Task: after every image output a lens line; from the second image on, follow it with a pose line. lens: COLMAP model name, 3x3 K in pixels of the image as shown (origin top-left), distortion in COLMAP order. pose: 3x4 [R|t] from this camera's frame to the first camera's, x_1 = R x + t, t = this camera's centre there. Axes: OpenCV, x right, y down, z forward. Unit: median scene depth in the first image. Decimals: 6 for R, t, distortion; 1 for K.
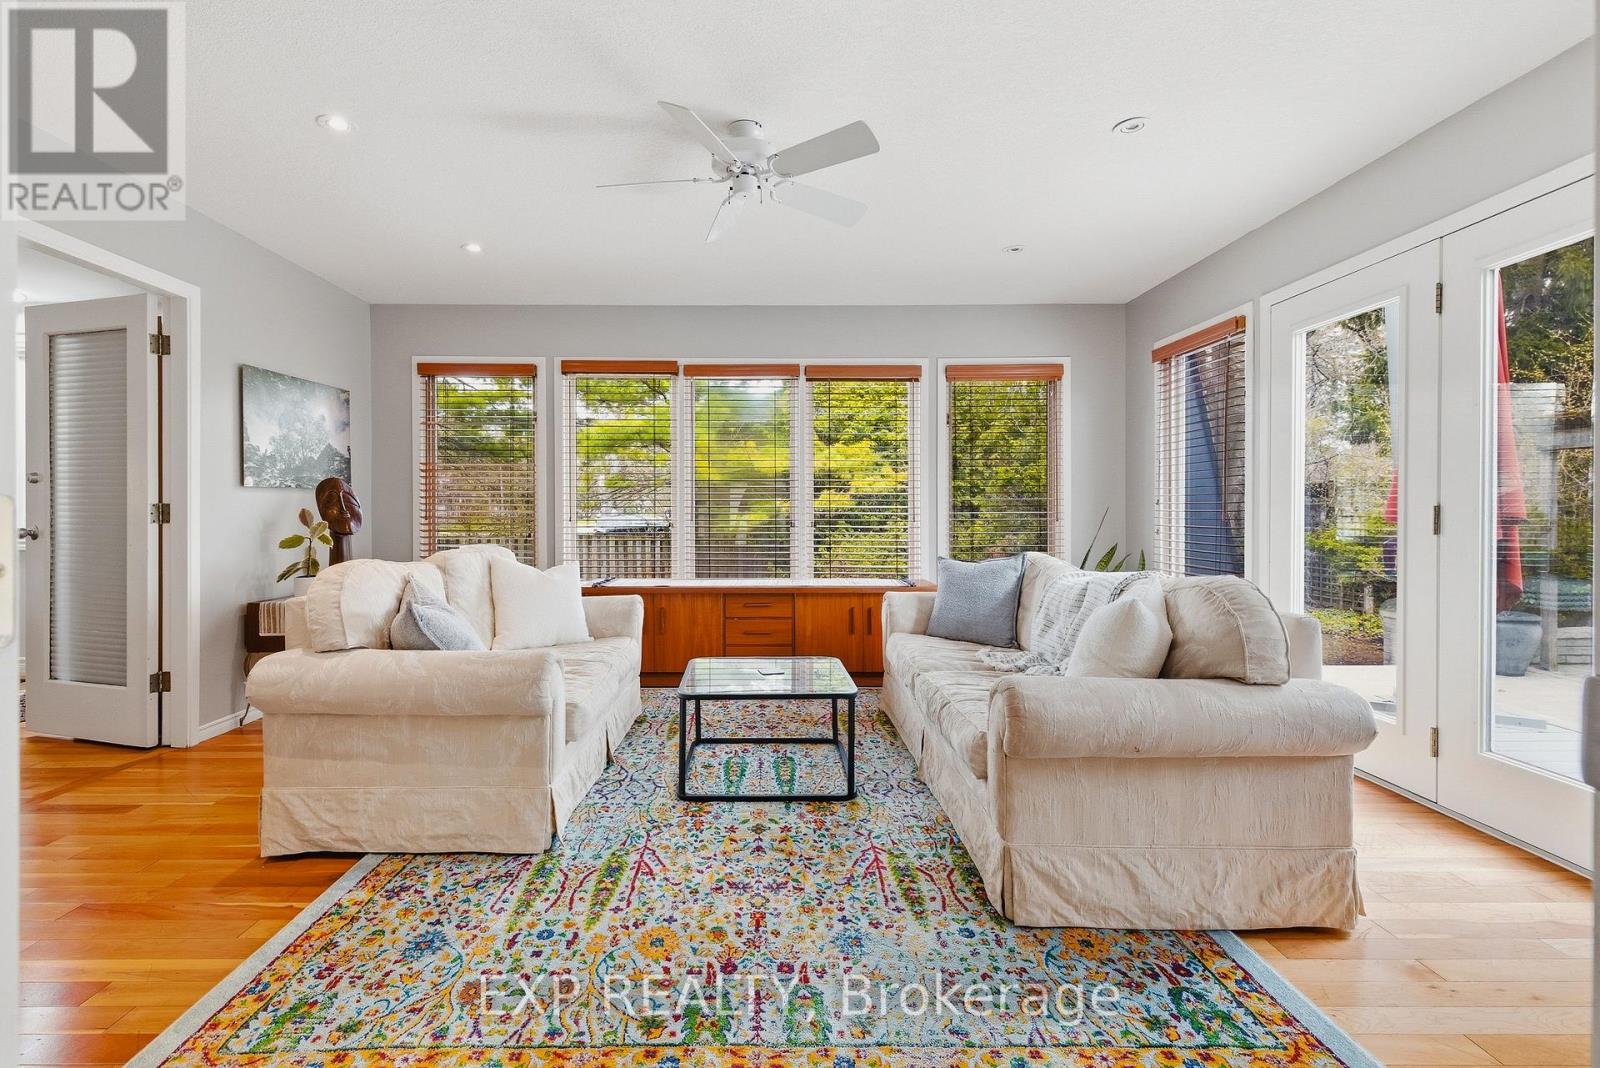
lens RADIAL K [[1291.7, 0, 798.7], [0, 1291.7, 527.3], [0, 0, 1]] dist [0.001225, -0.002992]
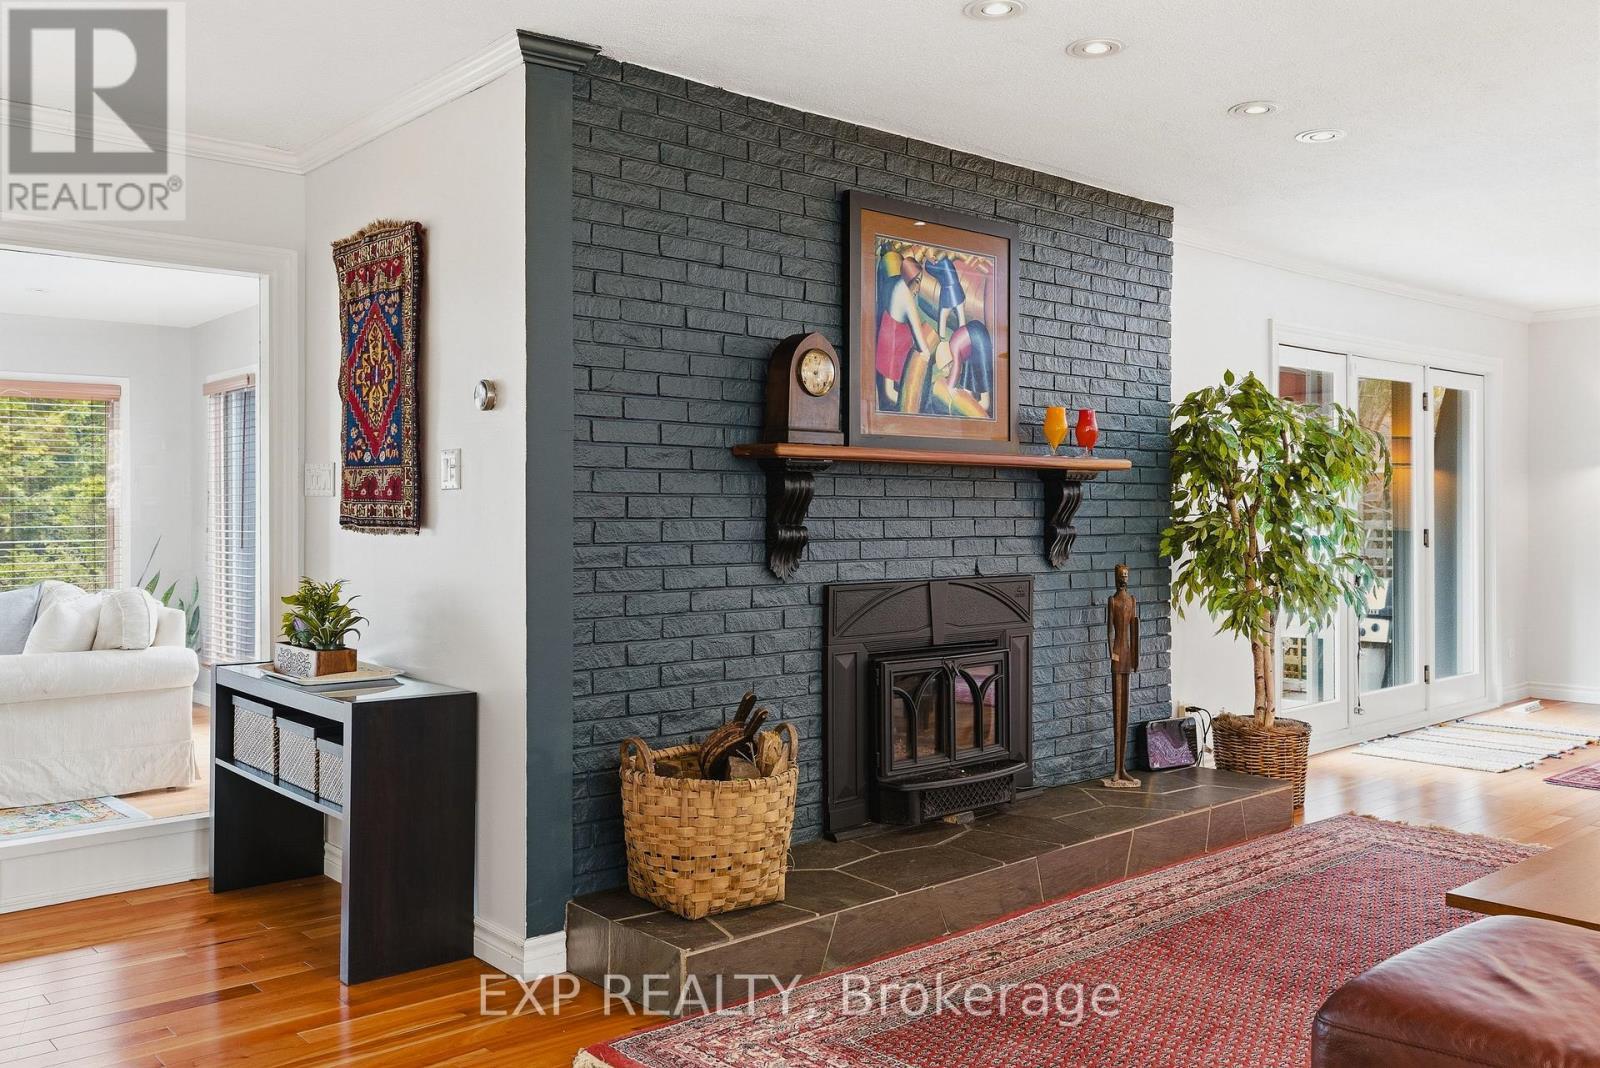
lens RADIAL K [[1291.7, 0, 800.8], [0, 1291.7, 533.0], [0, 0, 1]] dist [0.001225, -0.002992]
pose [[0.779922, -0.004353, 0.625862, -0.019347], [0.014254, 0.999840, -0.010809, -0.000415], [-0.625715, 0.017351, 0.779859, -0.876404]]
